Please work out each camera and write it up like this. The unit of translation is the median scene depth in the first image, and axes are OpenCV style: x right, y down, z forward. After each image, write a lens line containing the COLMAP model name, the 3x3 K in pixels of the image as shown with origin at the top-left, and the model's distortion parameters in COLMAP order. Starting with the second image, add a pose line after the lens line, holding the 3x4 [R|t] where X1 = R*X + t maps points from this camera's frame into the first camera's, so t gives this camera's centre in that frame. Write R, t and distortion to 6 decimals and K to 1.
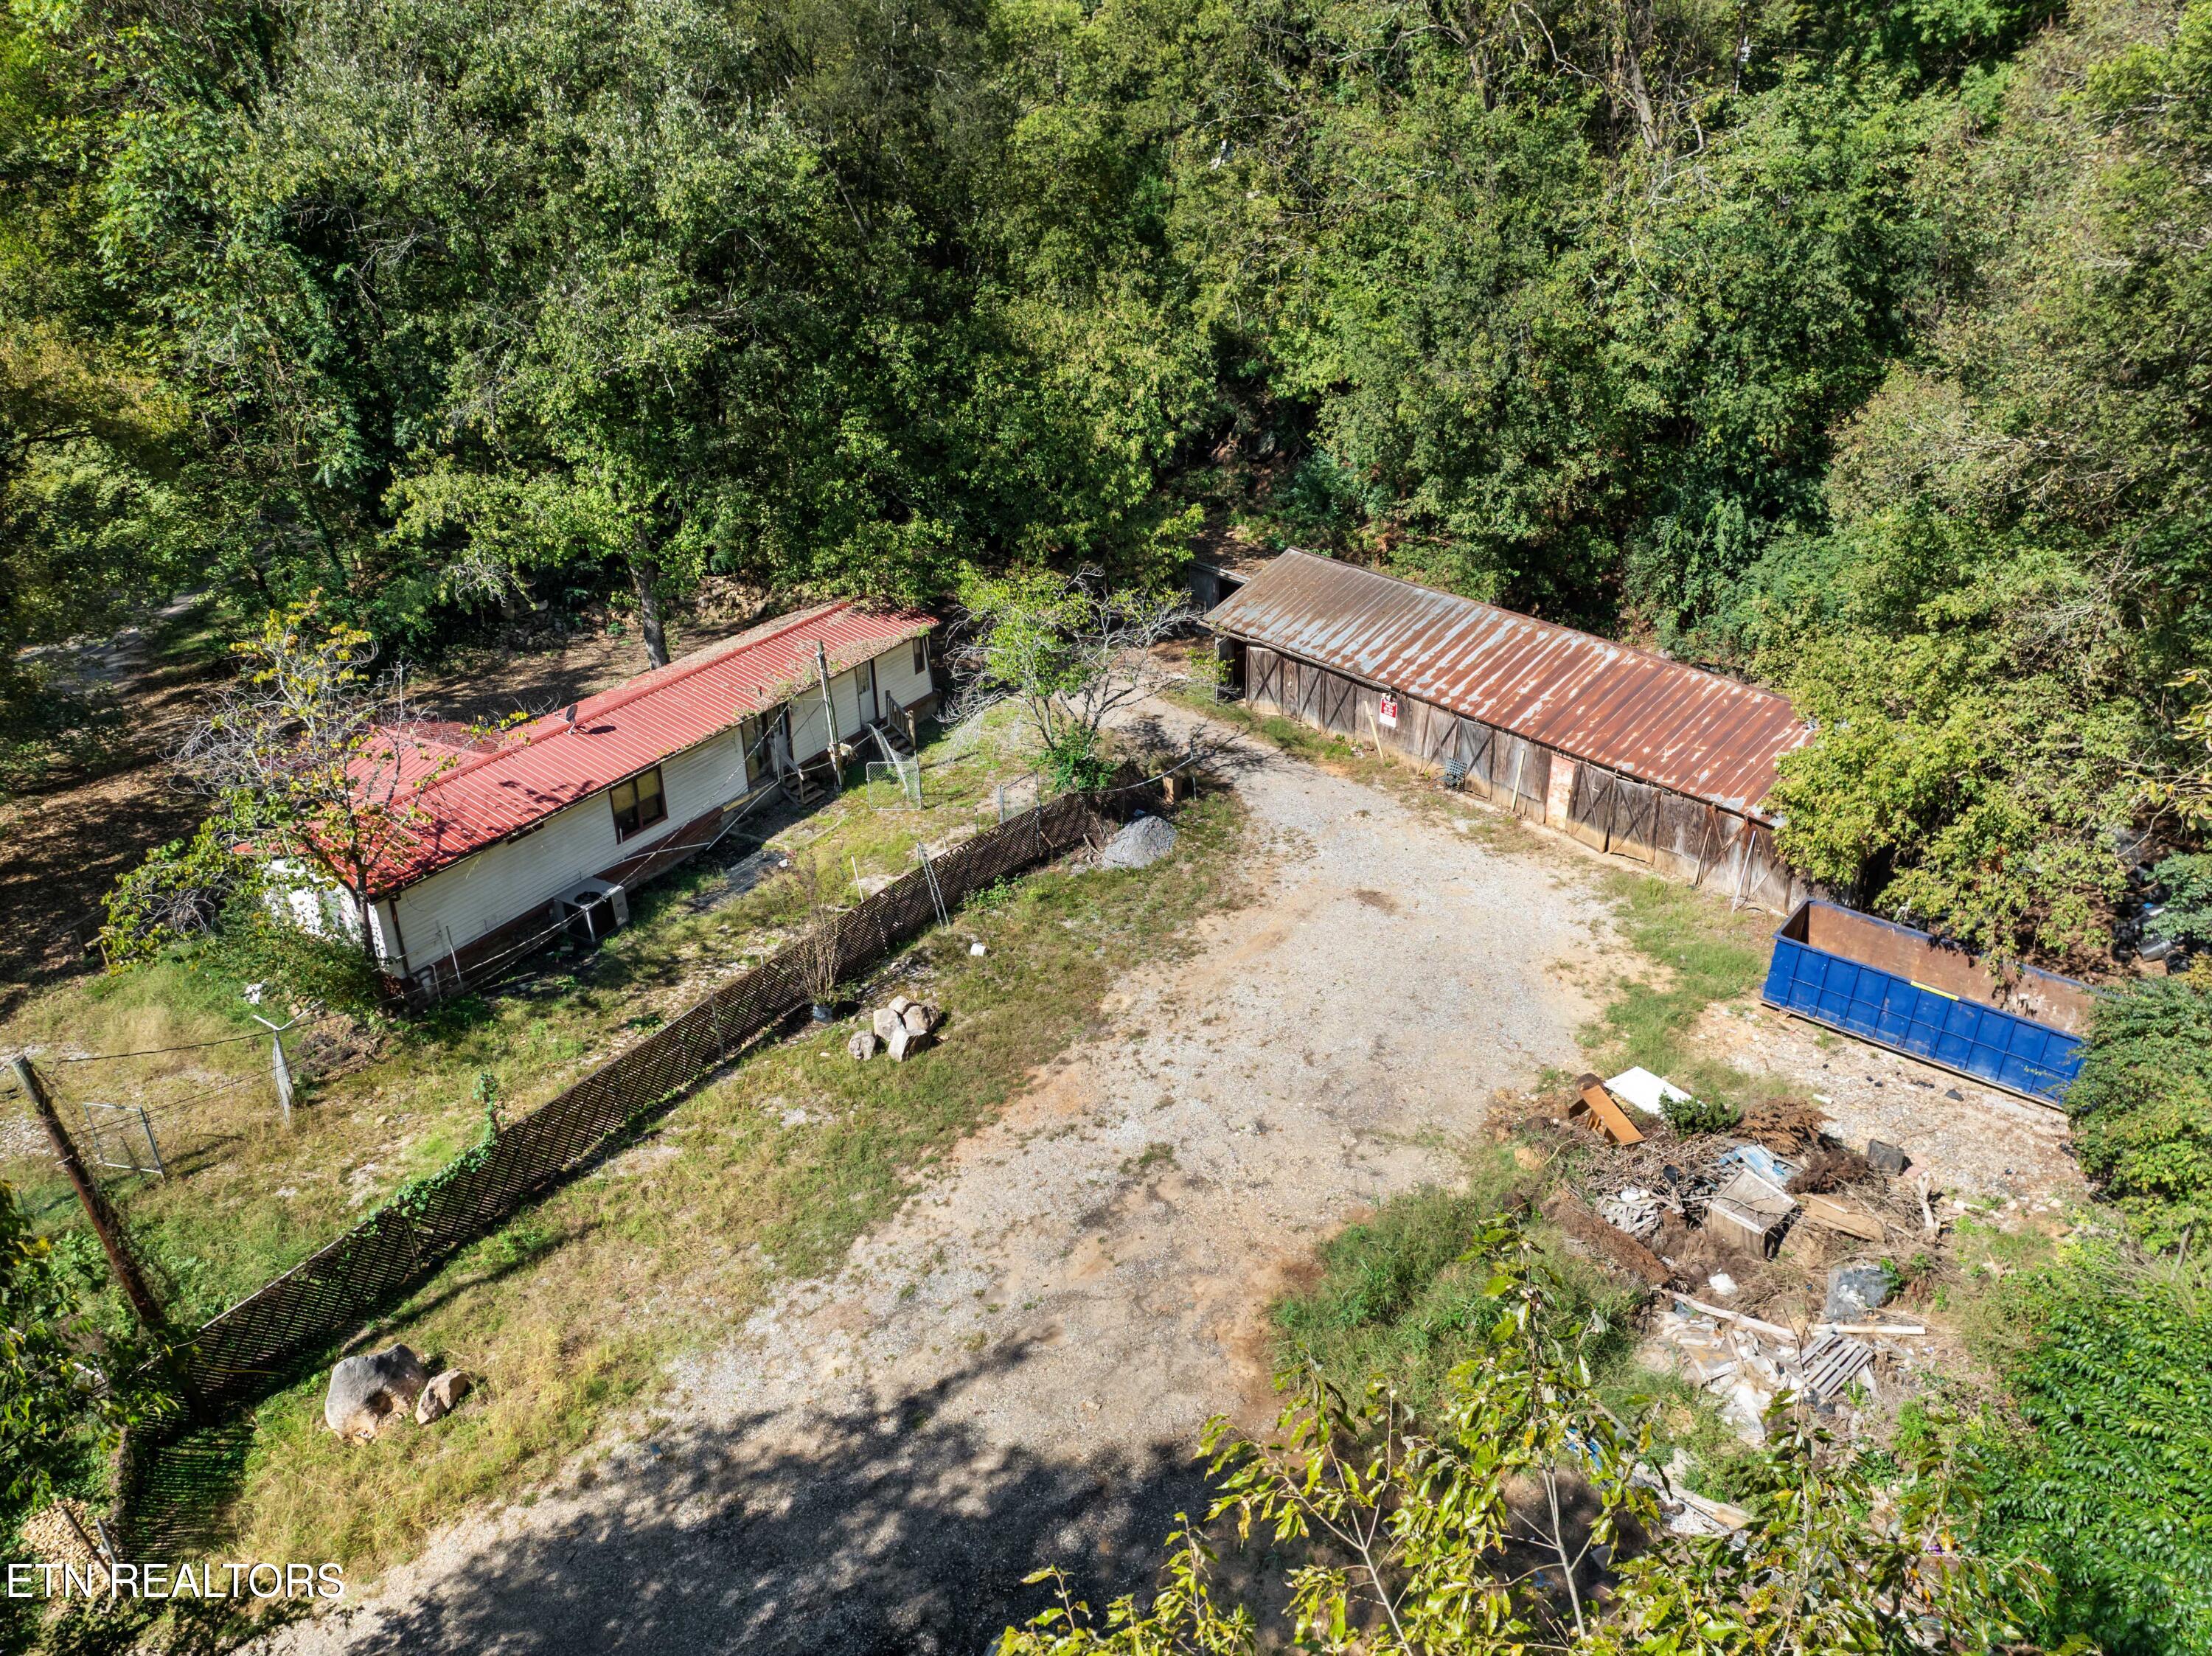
lens RADIAL K [[1562.4, 0, 1115.3], [0, 1562.4, 825.9], [0, 0, 1]] dist [-0.036098, -0.003459]
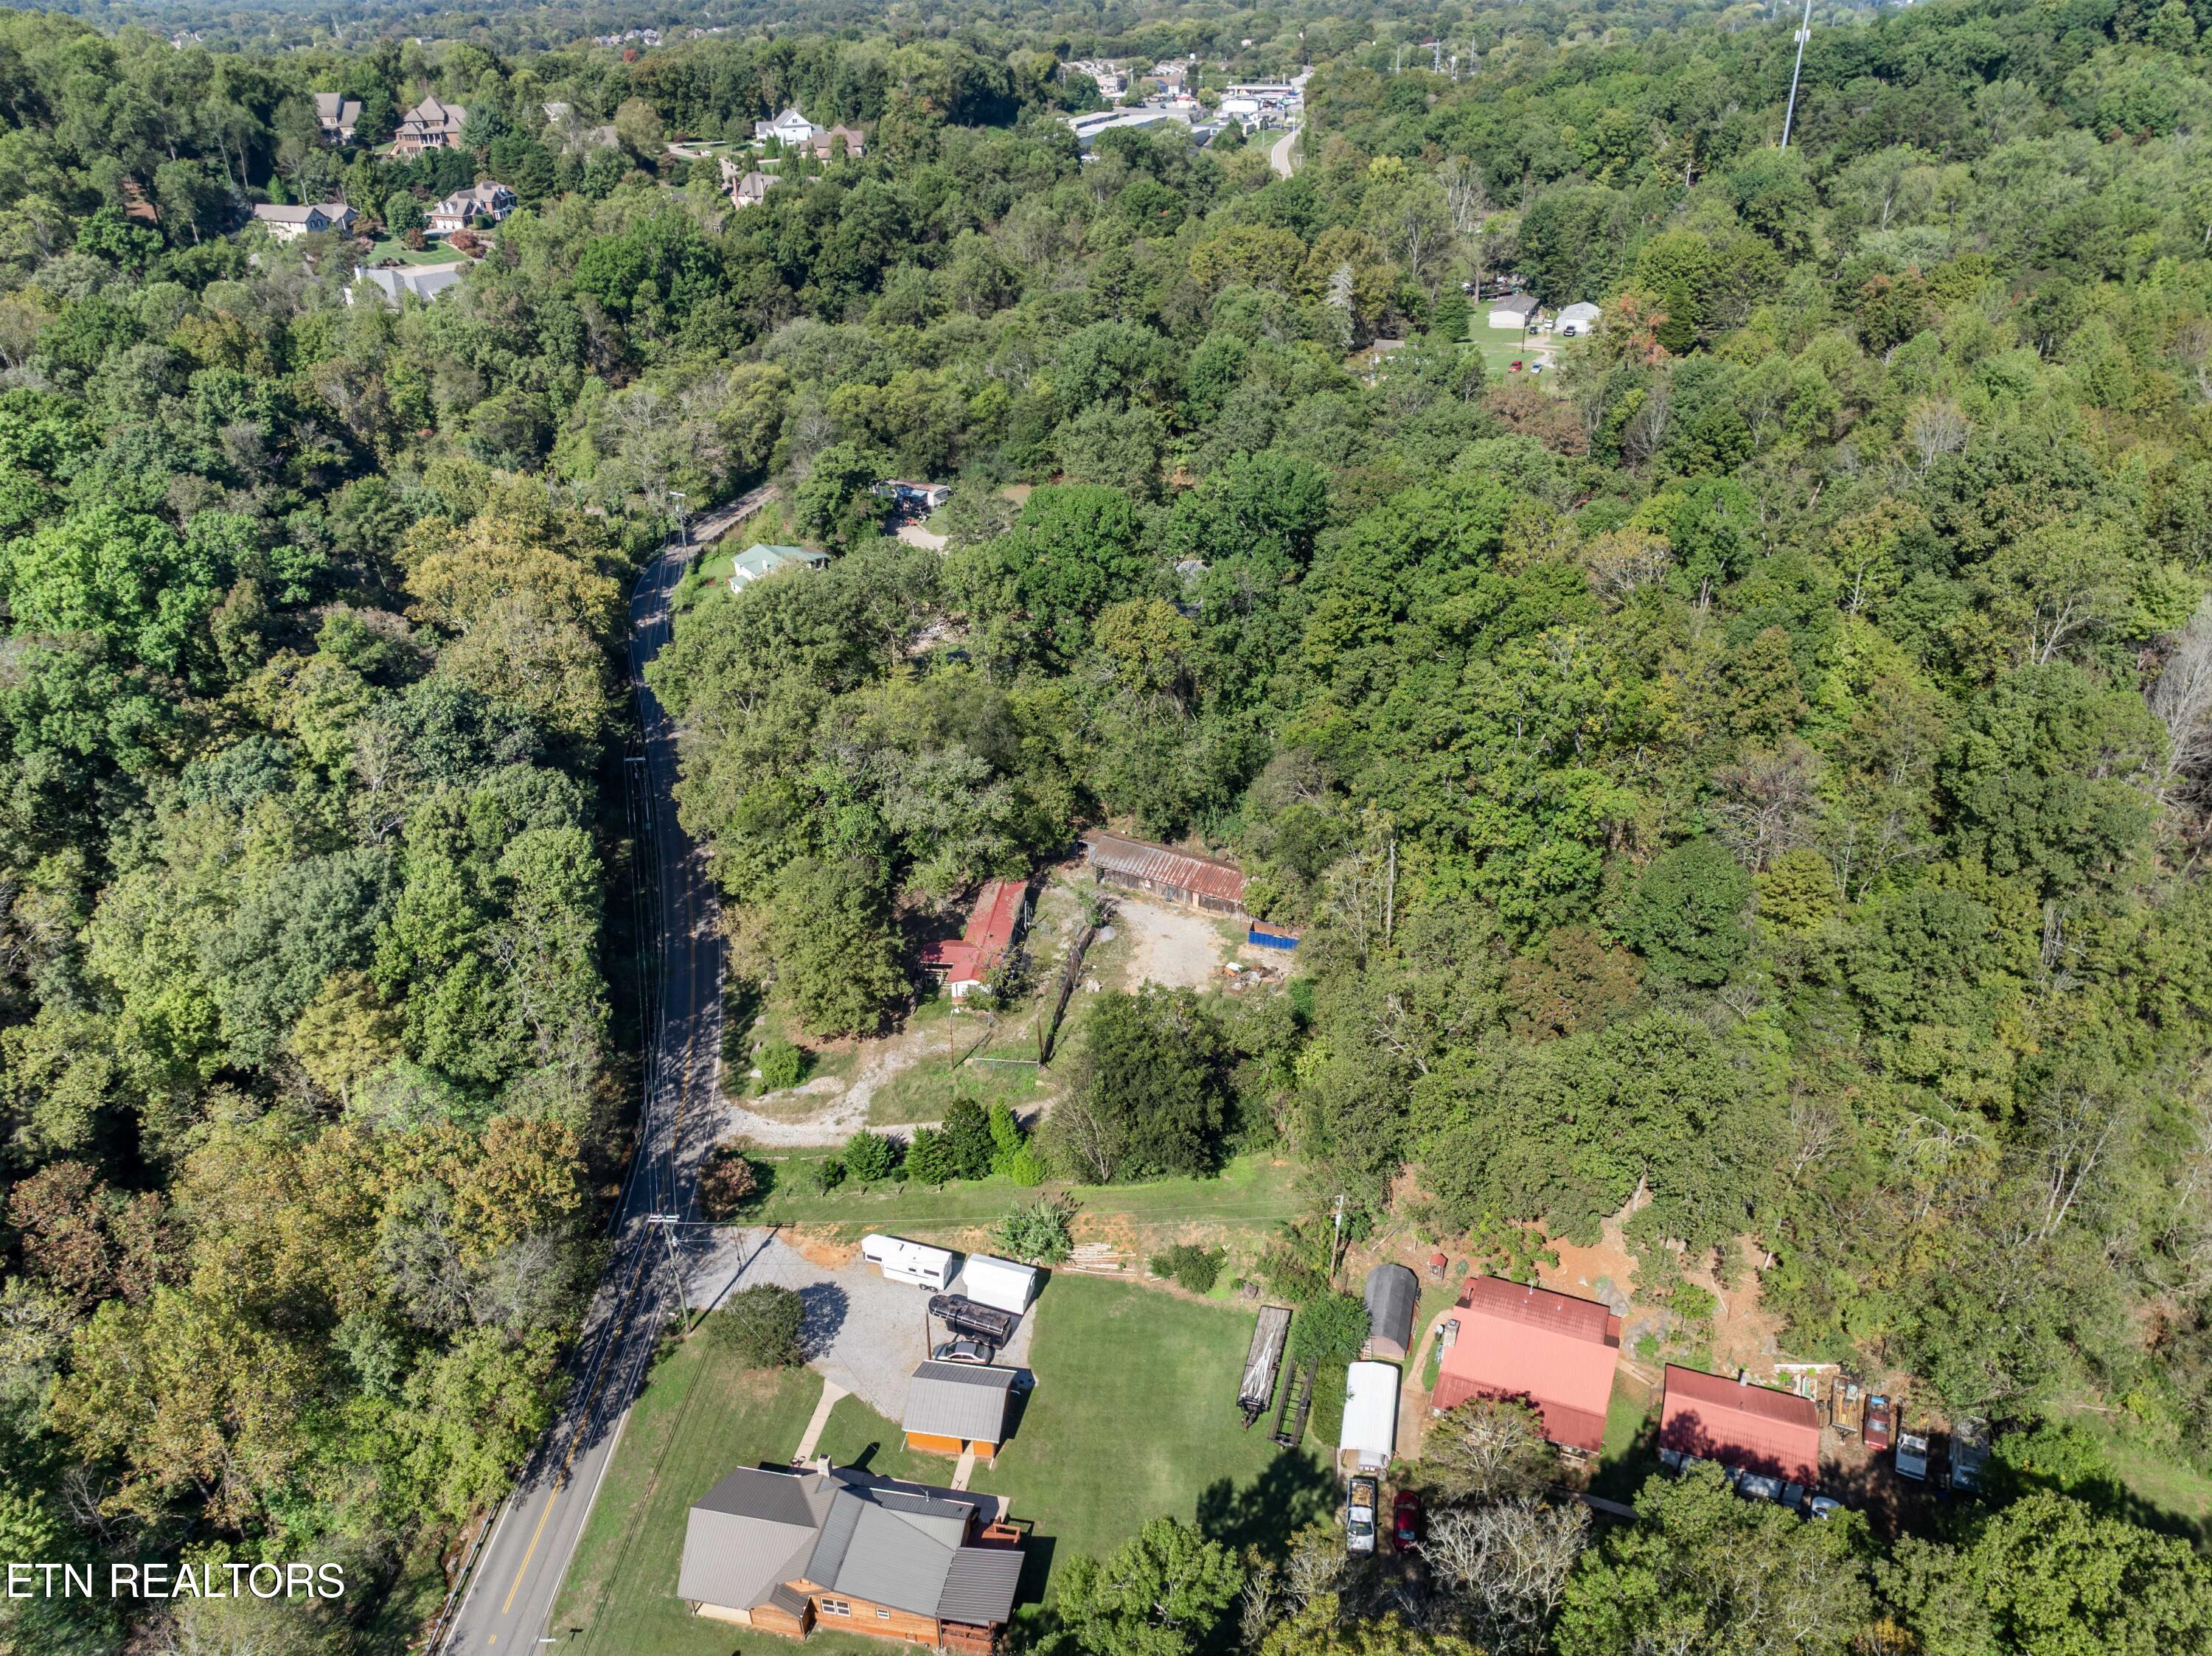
lens RADIAL K [[1563.7, 0, 1106.0], [0, 1563.7, 828.0], [0, 0, 1]] dist [-0.044401, 0.001896]
pose [[0.925572, -0.187789, 0.328712, -1.566172], [0.167161, 0.981795, 0.090202, -0.768170], [-0.339666, -0.028541, 0.940113, -3.507738]]
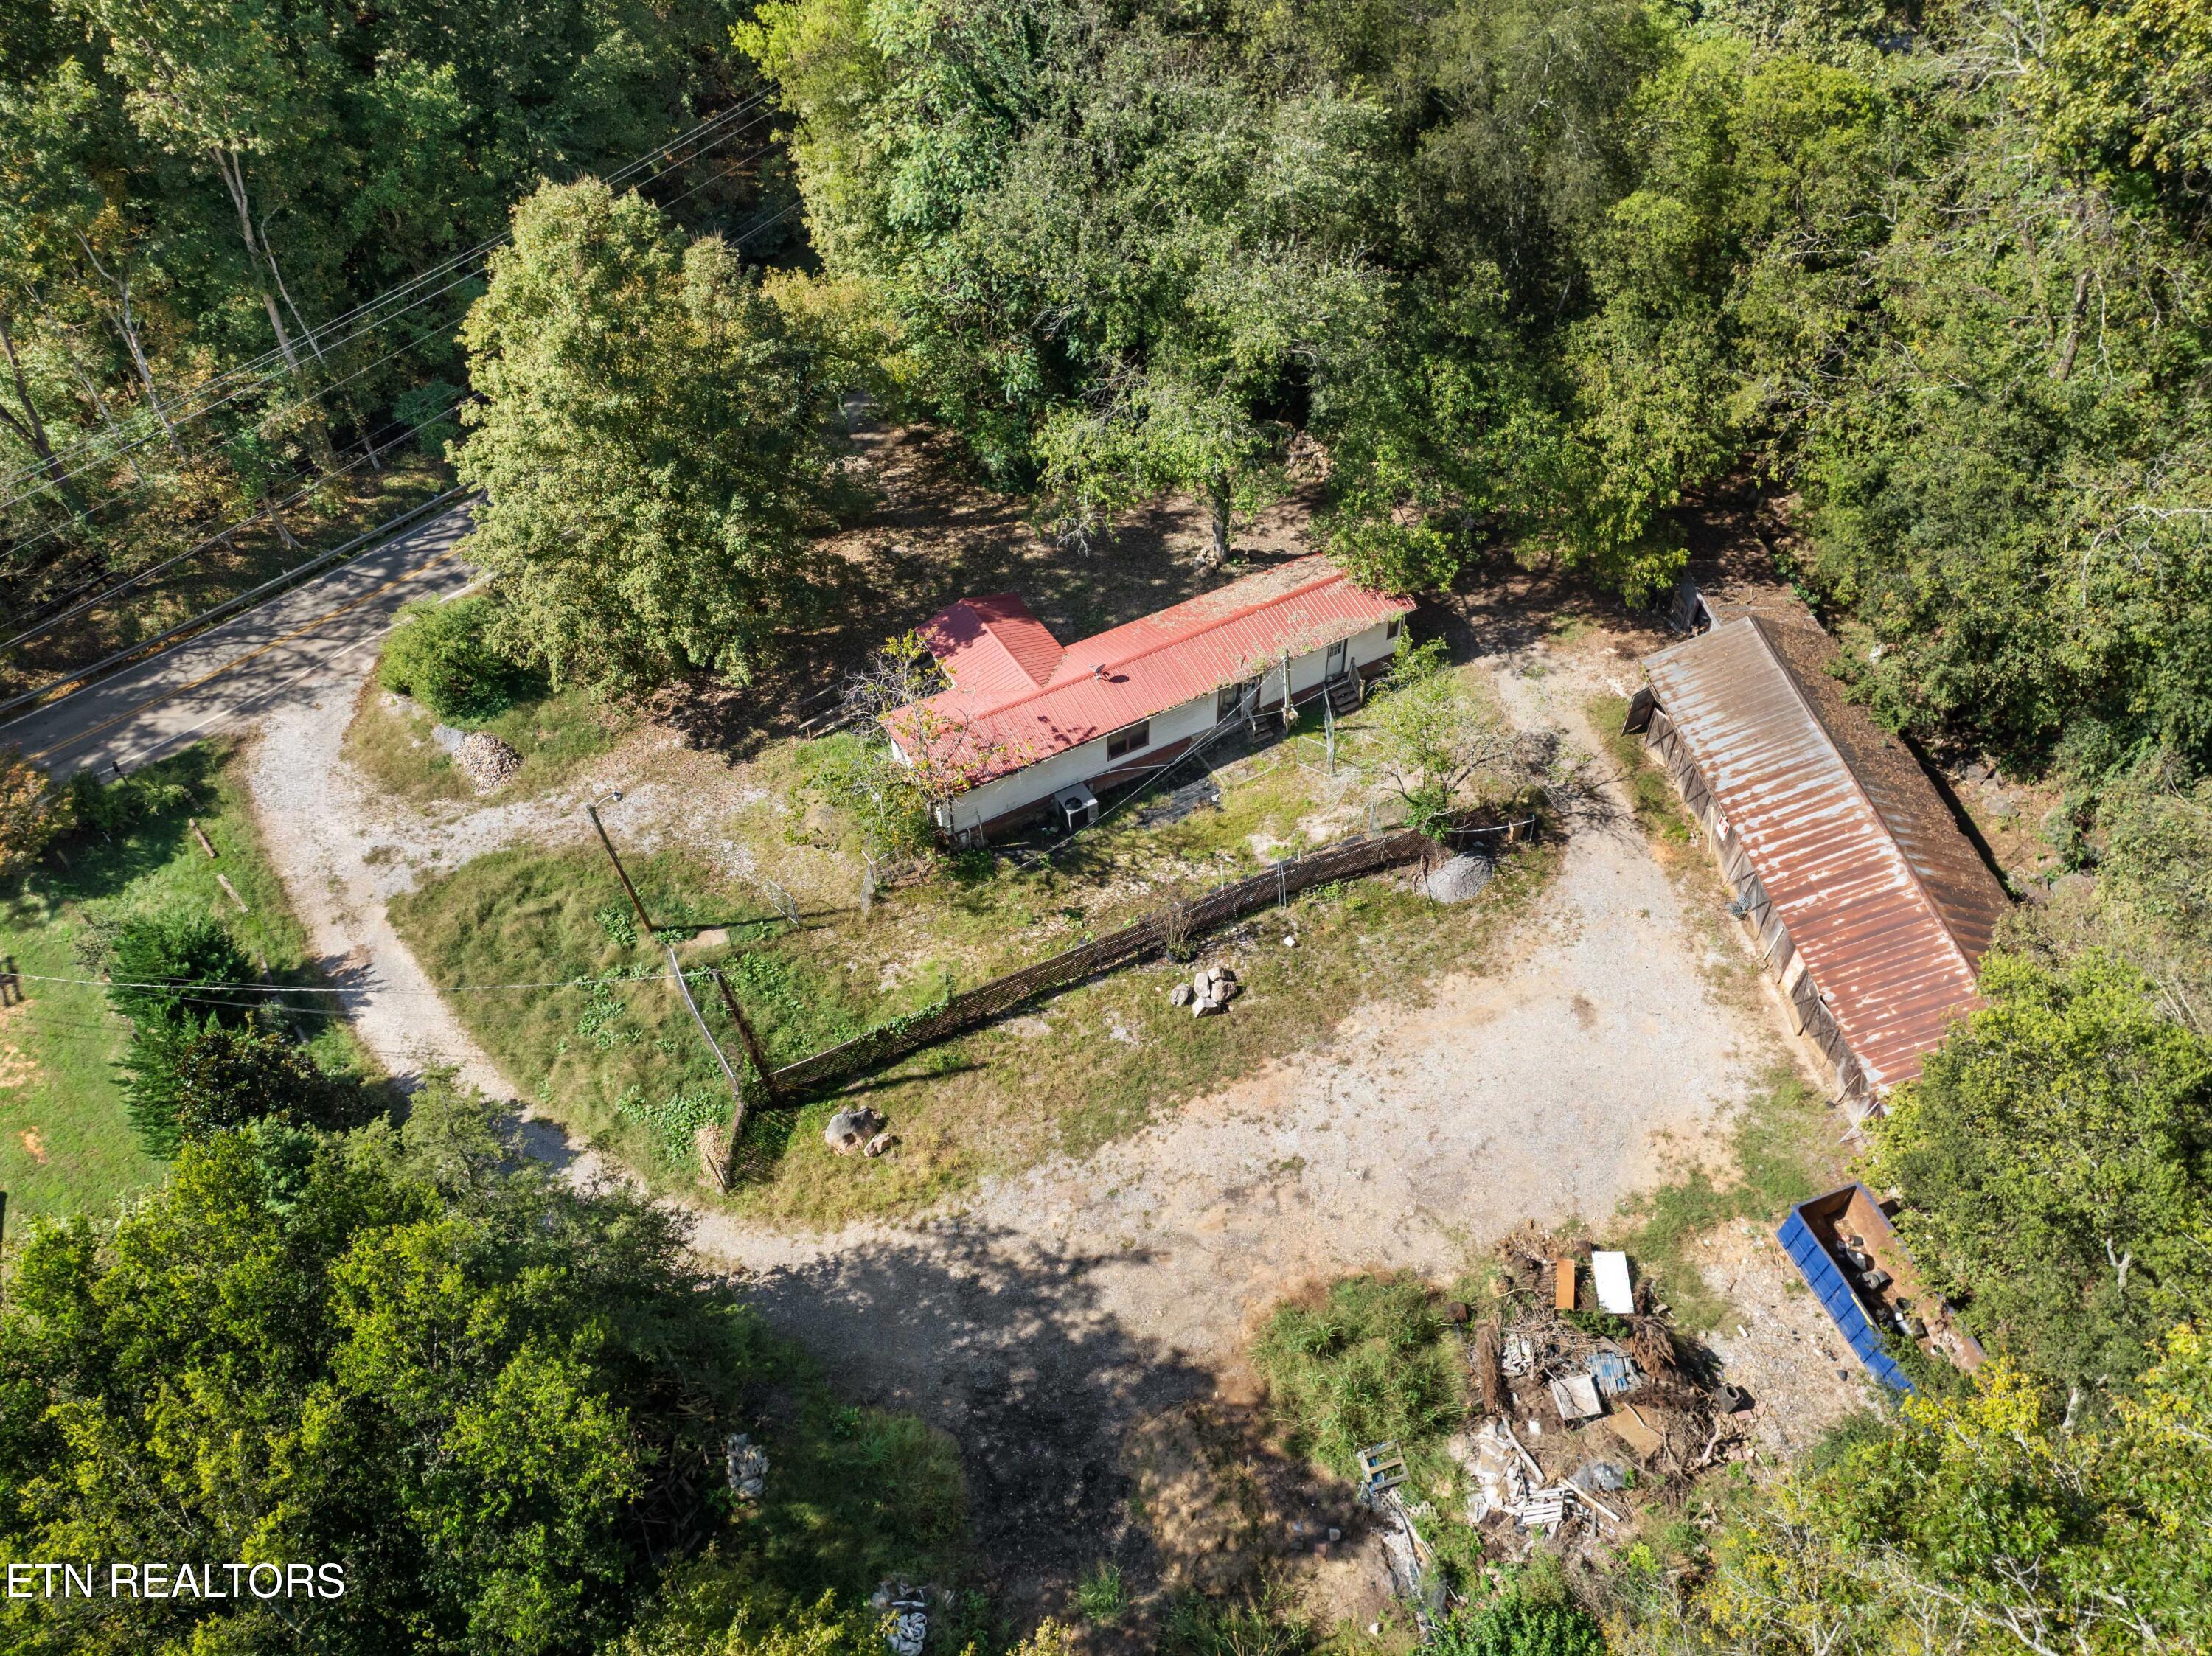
lens RADIAL K [[1563.7, 0, 1106.0], [0, 1563.7, 828.0], [0, 0, 1]] dist [-0.044401, 0.001896]
pose [[0.856252, 0.379869, -0.350047, 0.244614], [-0.220051, 0.881326, 0.418141, -0.608971], [0.467344, -0.281006, 0.838227, -0.287851]]
